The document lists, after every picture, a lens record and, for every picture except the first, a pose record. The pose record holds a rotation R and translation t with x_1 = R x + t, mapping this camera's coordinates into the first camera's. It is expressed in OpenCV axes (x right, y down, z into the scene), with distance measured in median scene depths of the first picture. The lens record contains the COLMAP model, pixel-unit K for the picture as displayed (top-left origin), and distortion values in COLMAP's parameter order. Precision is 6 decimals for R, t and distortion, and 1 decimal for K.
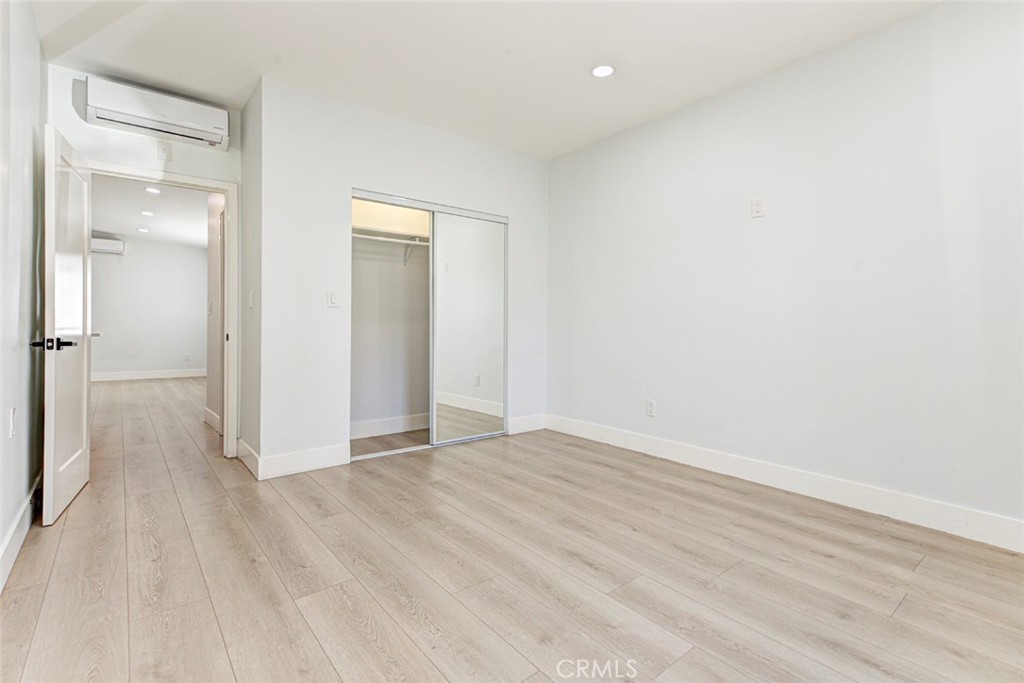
lens RADIAL K [[471.1, 0, 513.9], [0, 471.1, 336.6], [0, 0, 1]] dist [0.003697, 0.000022]
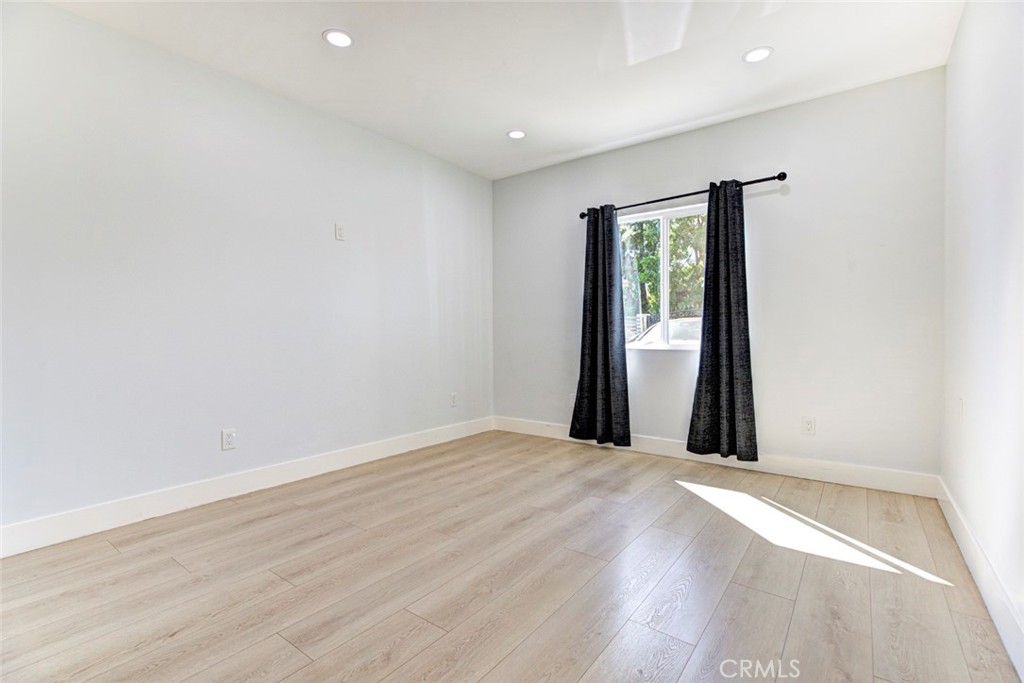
lens RADIAL K [[471.1, 0, 513.7], [0, 471.1, 335.5], [0, 0, 1]] dist [0.003697, 0.000022]
pose [[-0.239986, -0.015607, 0.970651, -0.852908], [0.024242, 0.999463, 0.022064, -0.036801], [-0.970474, 0.028825, -0.239479, 1.052592]]
